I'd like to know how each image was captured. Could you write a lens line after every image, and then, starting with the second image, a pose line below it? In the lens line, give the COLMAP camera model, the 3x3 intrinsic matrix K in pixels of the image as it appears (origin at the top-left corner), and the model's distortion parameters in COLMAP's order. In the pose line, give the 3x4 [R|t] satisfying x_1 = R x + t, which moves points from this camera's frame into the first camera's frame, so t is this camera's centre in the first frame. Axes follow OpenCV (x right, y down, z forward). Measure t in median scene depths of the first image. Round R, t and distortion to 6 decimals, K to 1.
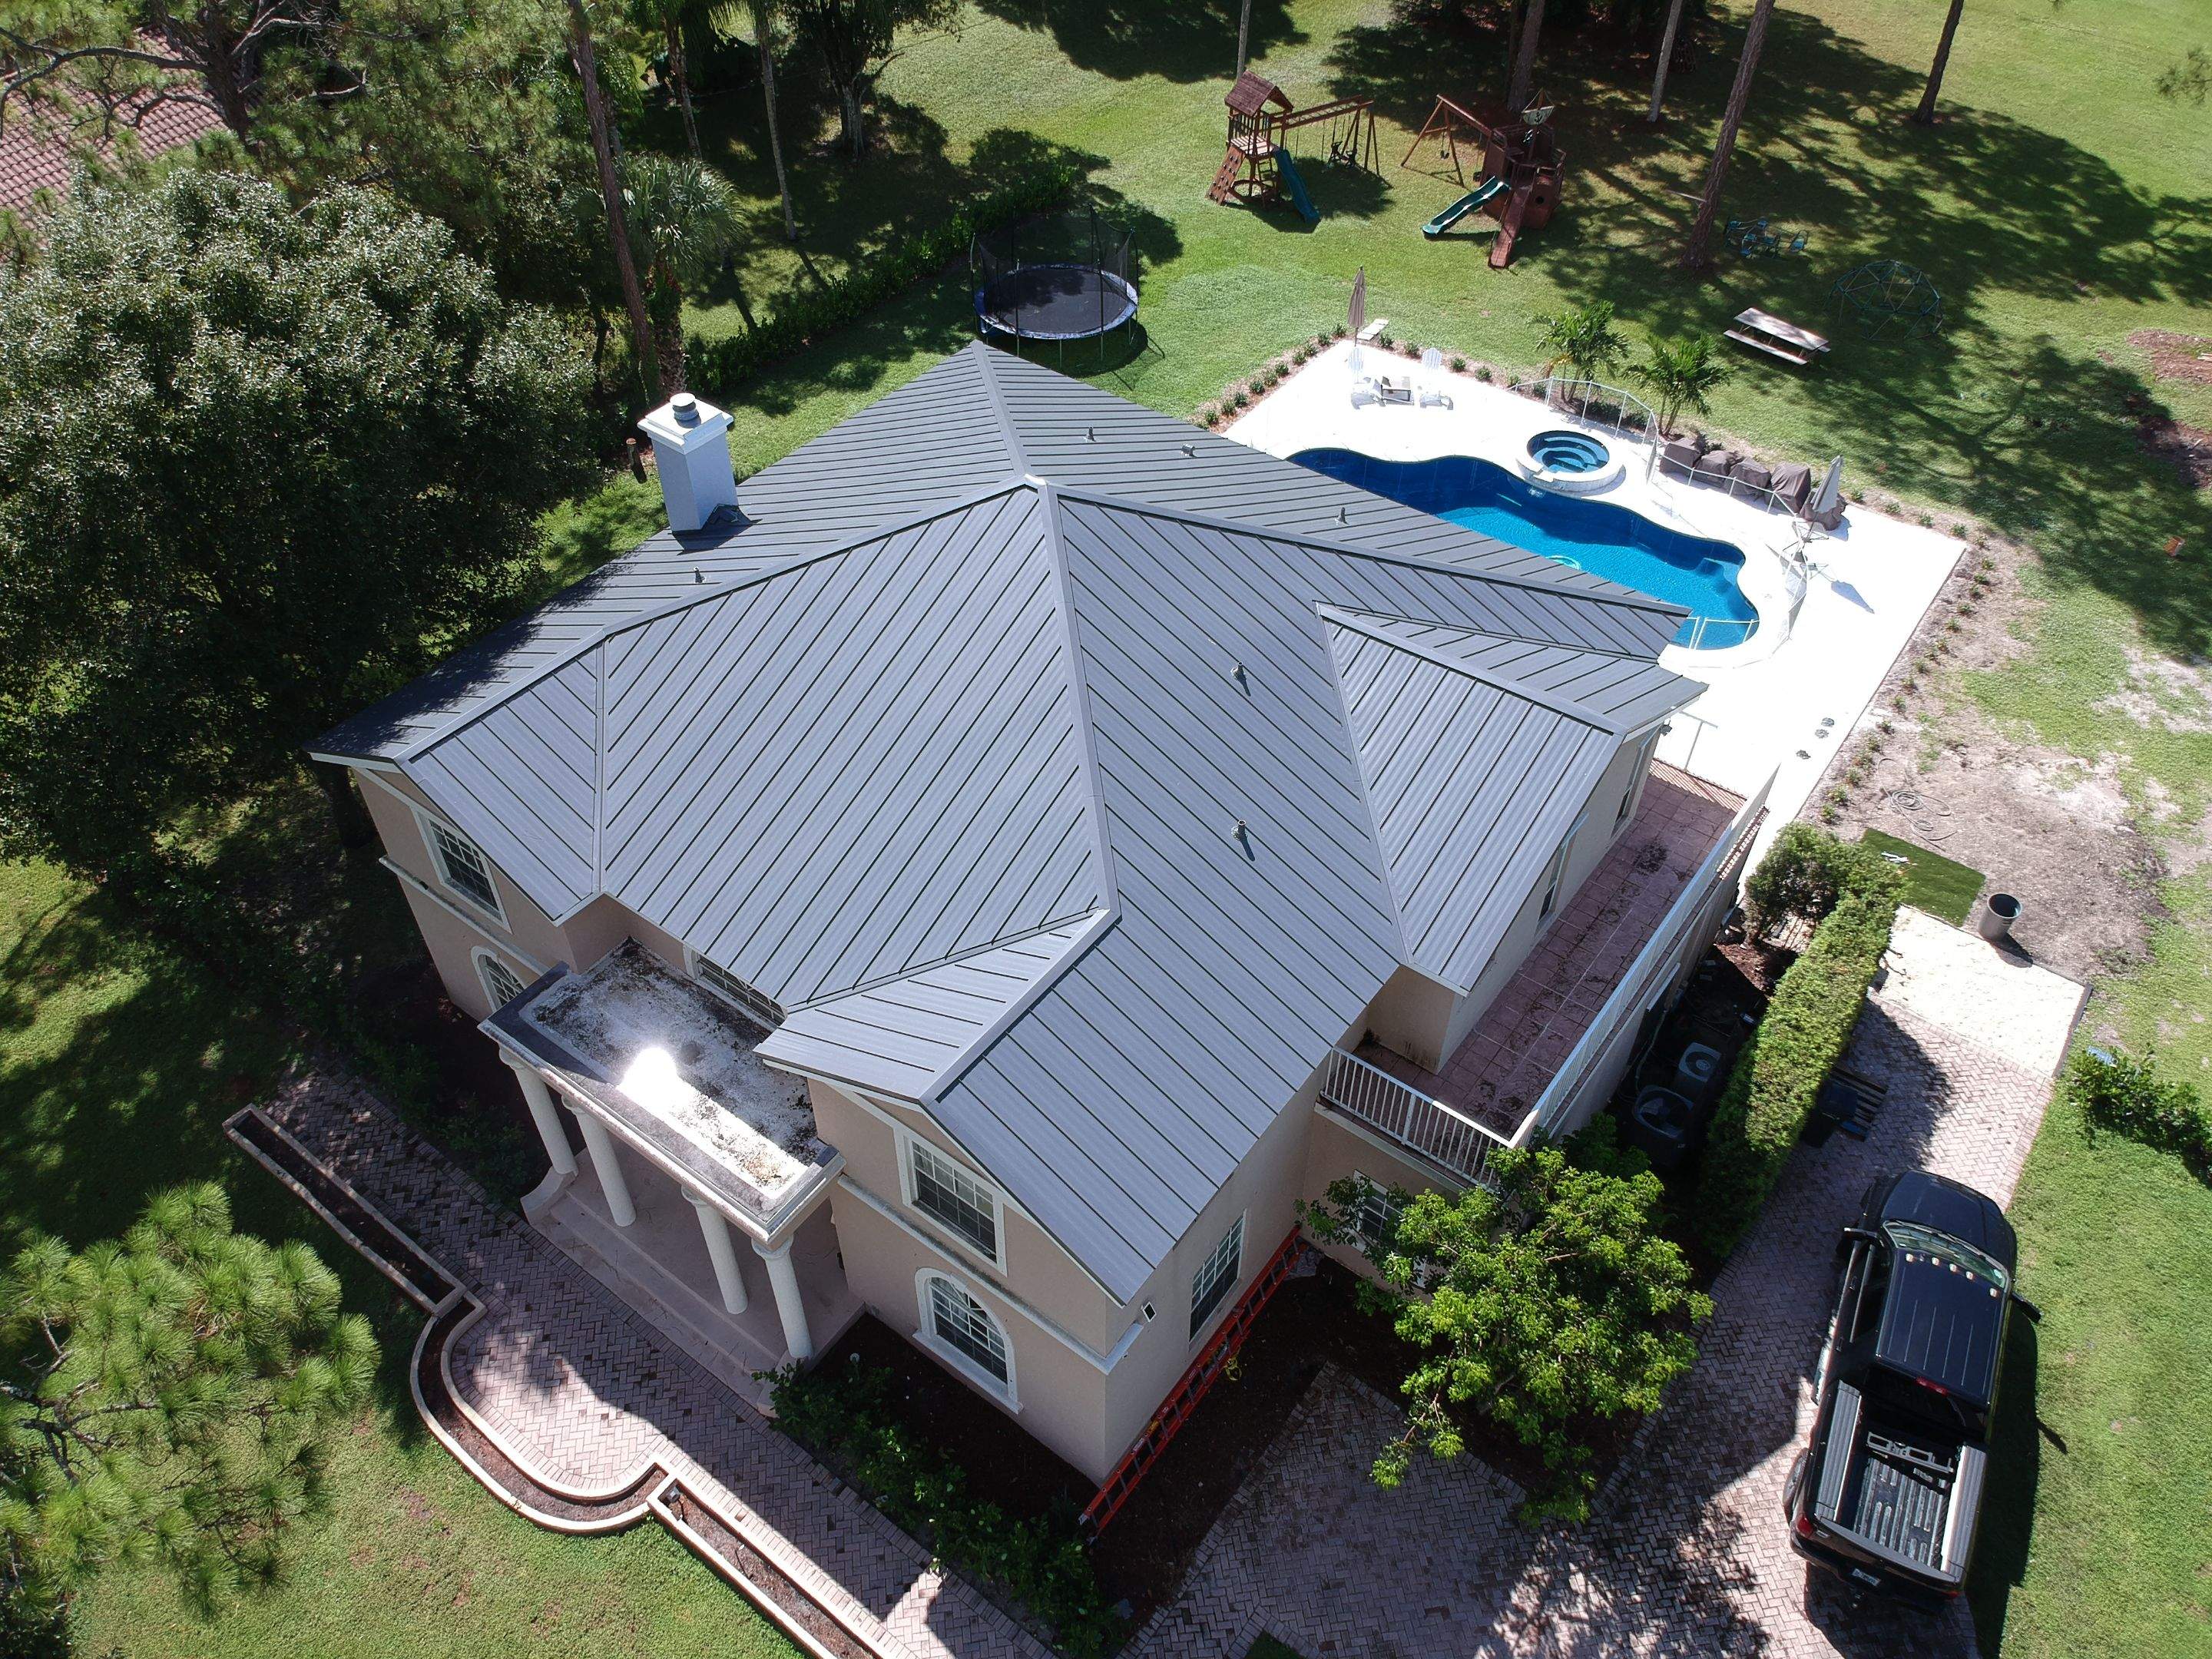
lens RADIAL K [[1624.3, 0, 1090.9], [0, 1624.3, 826.6], [0, 0, 1]] dist [0.058929, -0.124798]
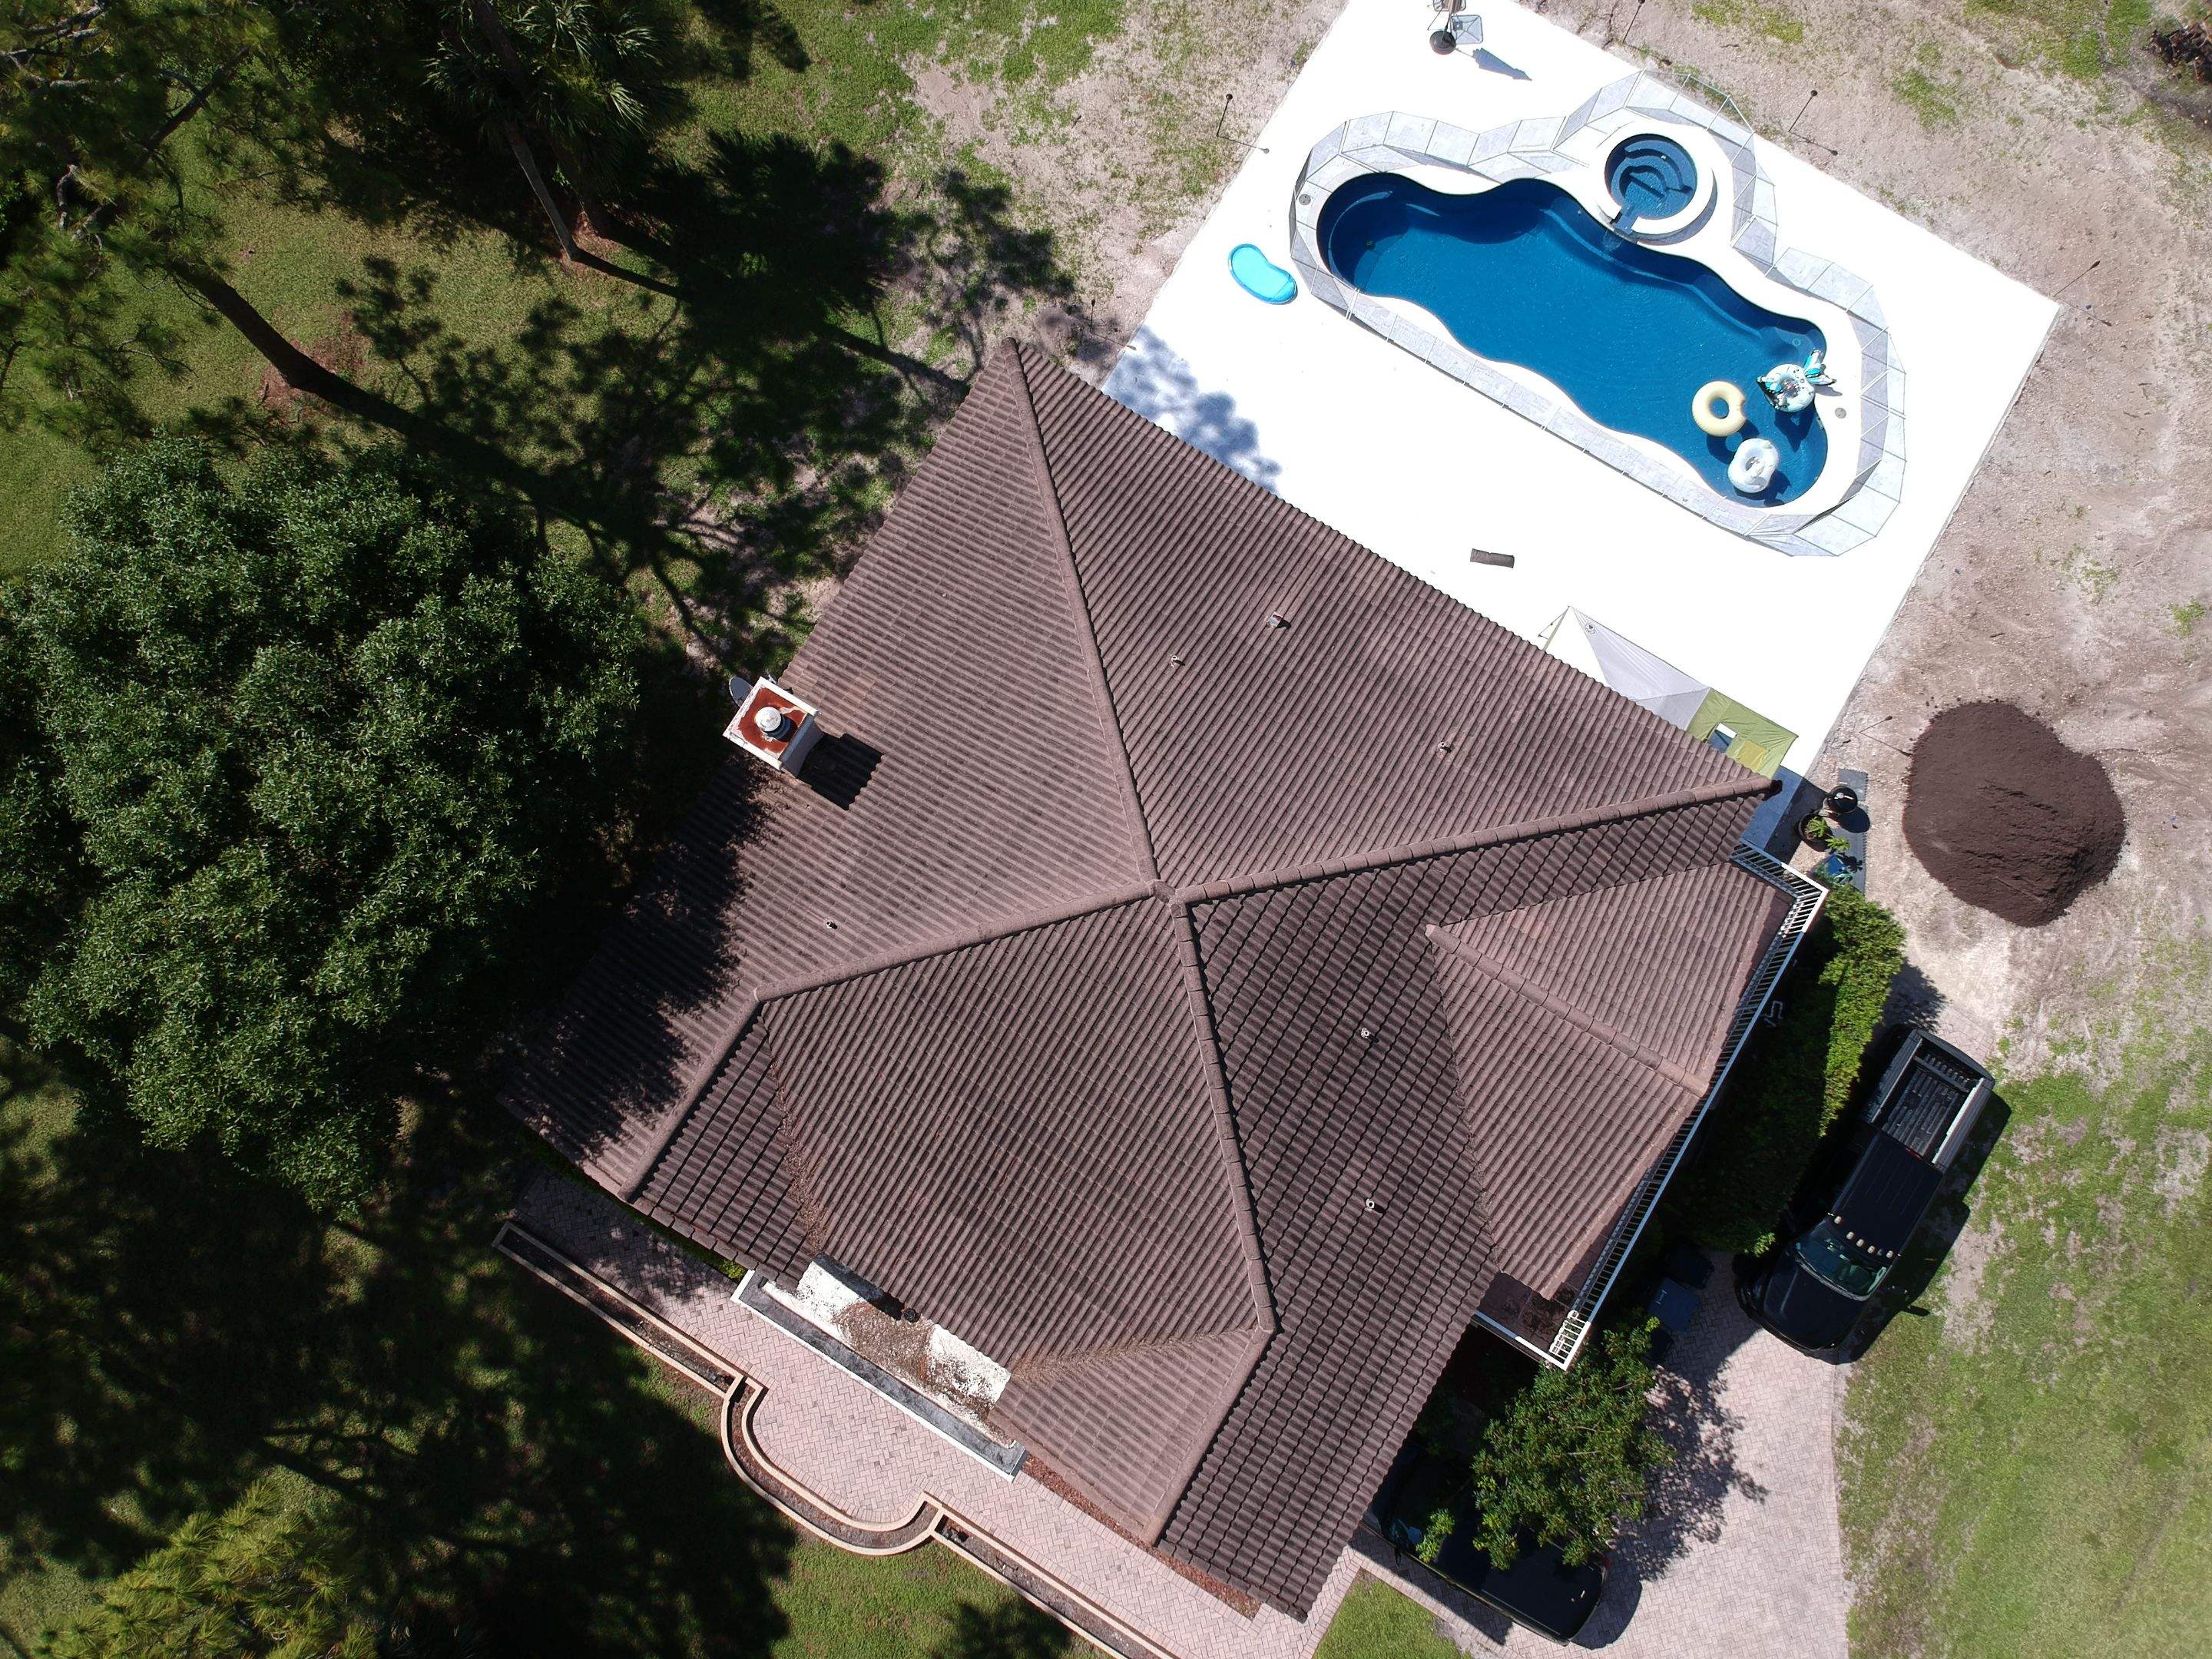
lens RADIAL K [[1624.3, 0, 1090.9], [0, 1624.3, 826.6], [0, 0, 1]] dist [0.058929, -0.124798]
pose [[0.995321, -0.094825, 0.018528, -0.090238], [0.064685, 0.796437, 0.601252, -0.832600], [-0.071771, -0.597240, 0.798845, 0.201493]]
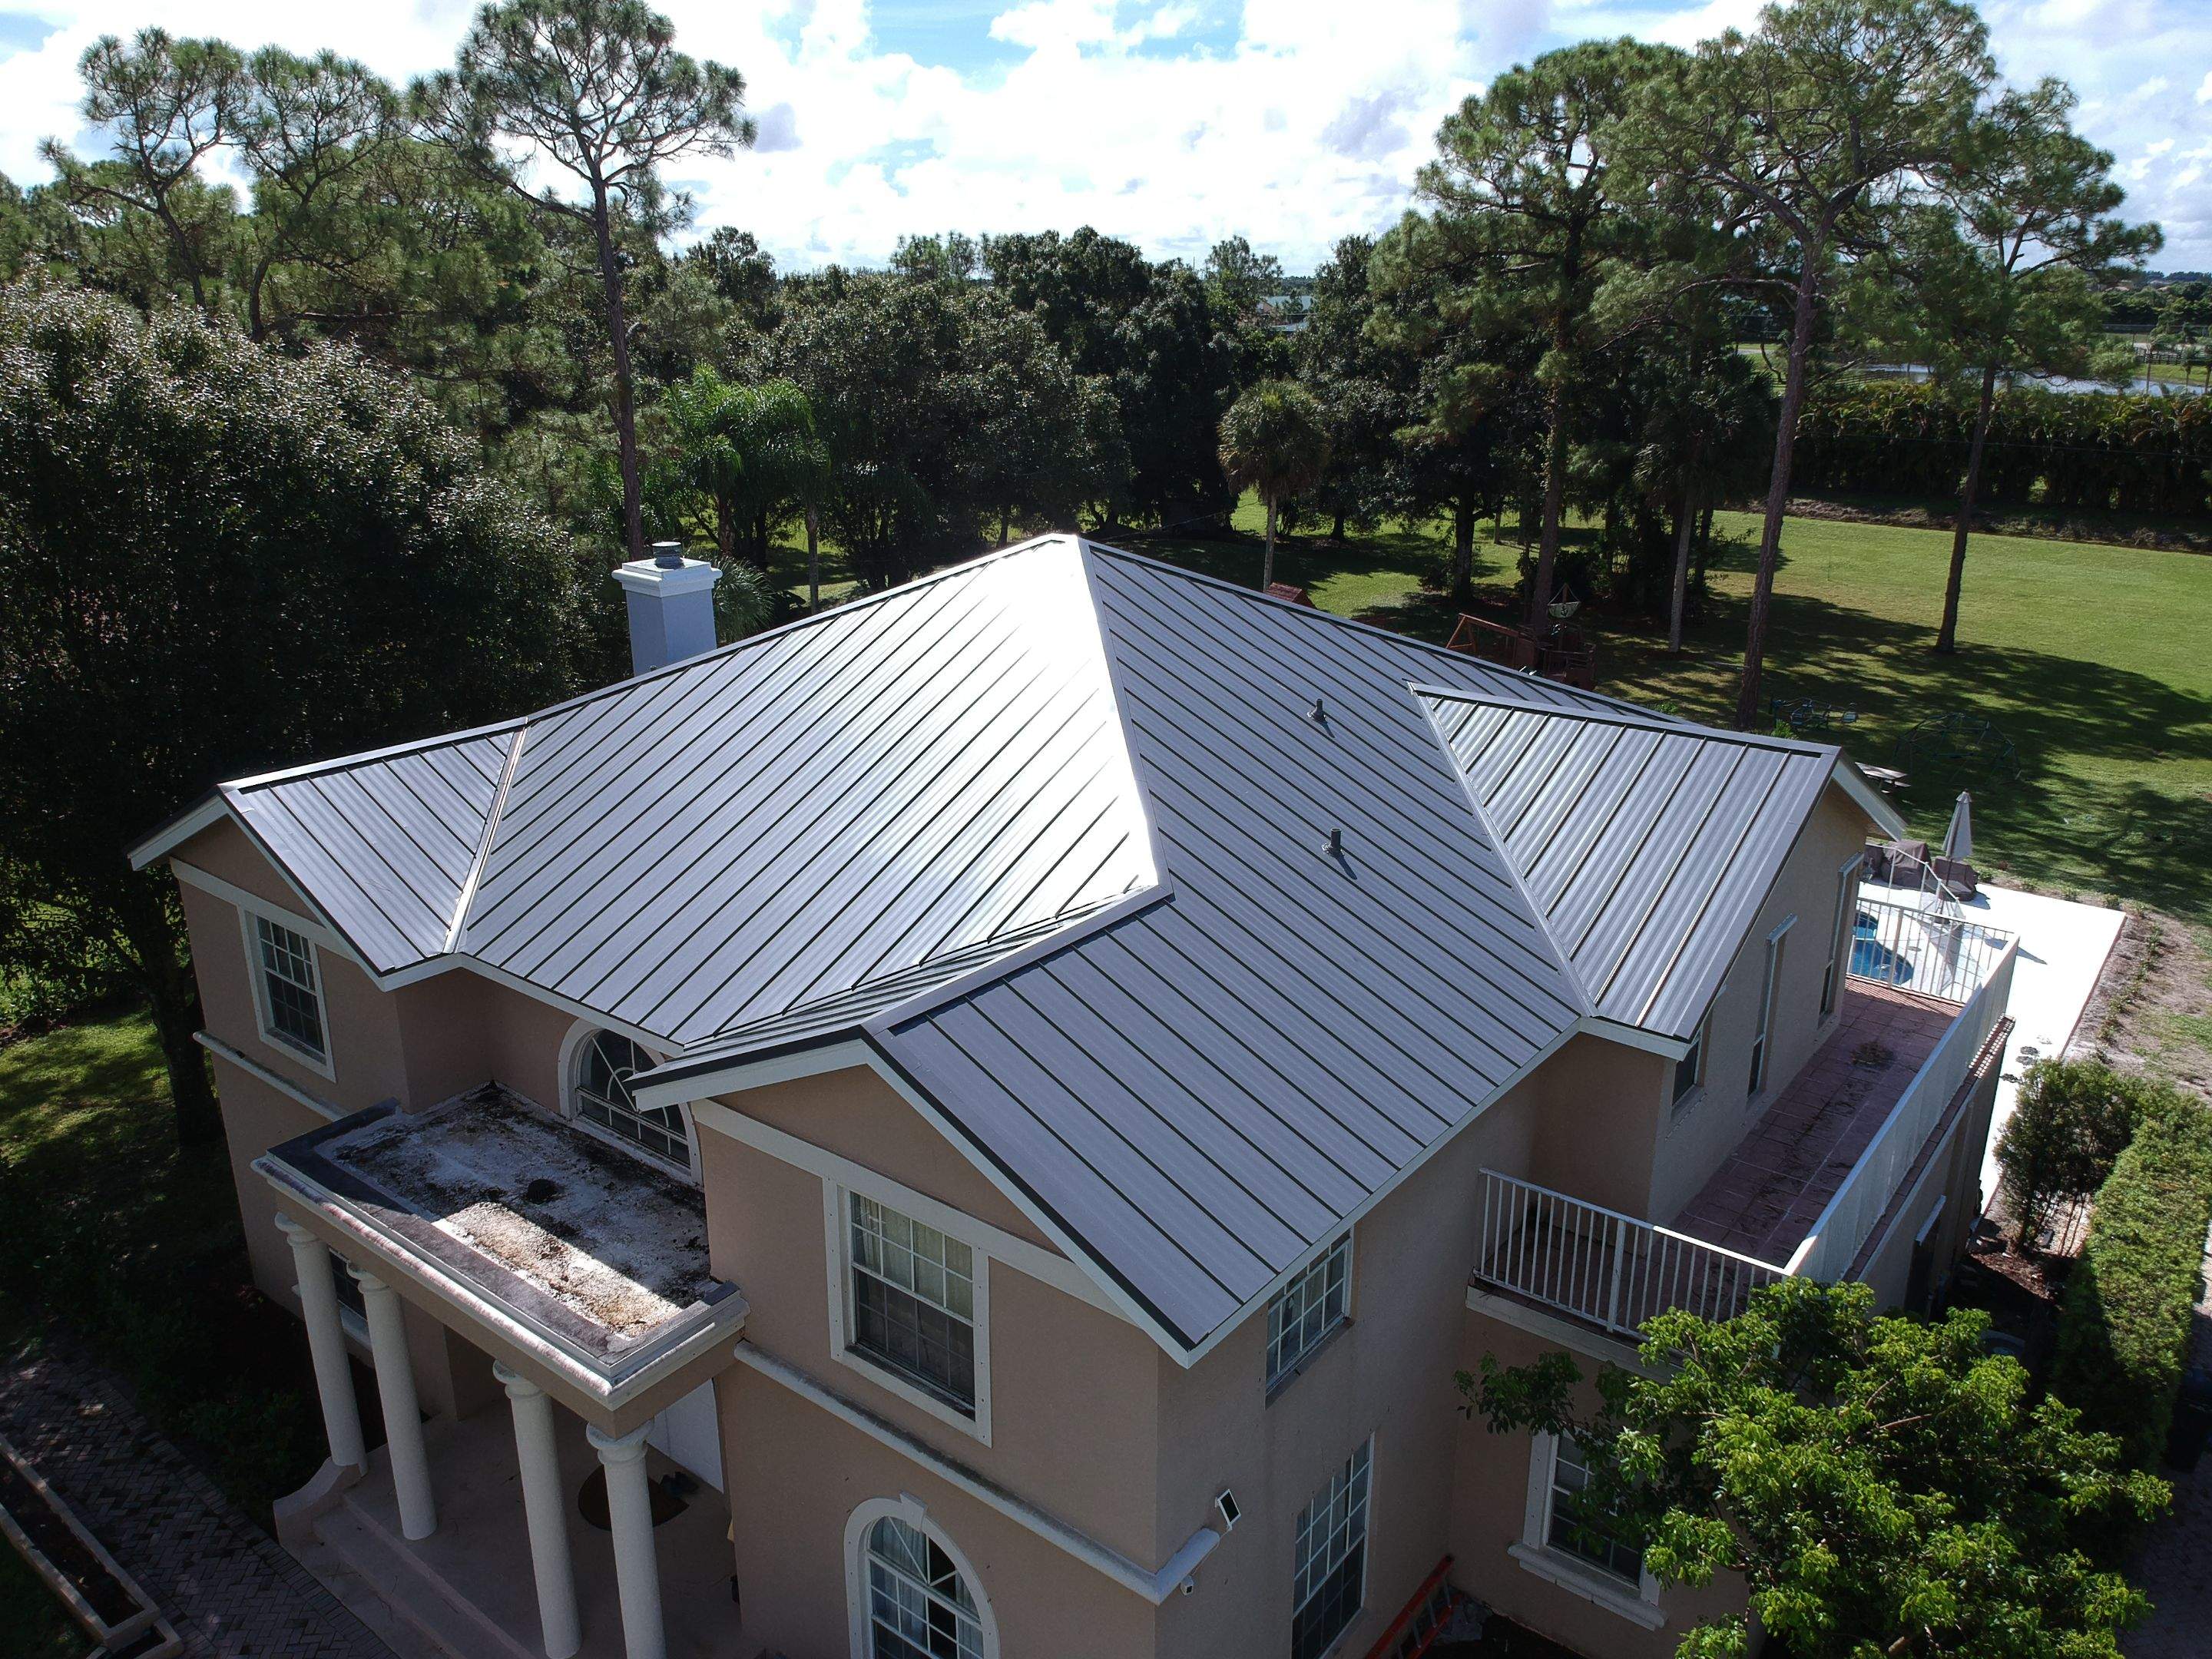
lens RADIAL K [[1632.3, 0, 1085.2], [0, 1632.3, 820.8], [0, 0, 1]] dist [0.059066, -0.127839]
pose [[0.999779, 0.004956, -0.020450, -0.004428], [-0.013400, 0.899278, -0.437172, 0.277285], [0.016223, 0.437349, 0.899145, 0.293701]]
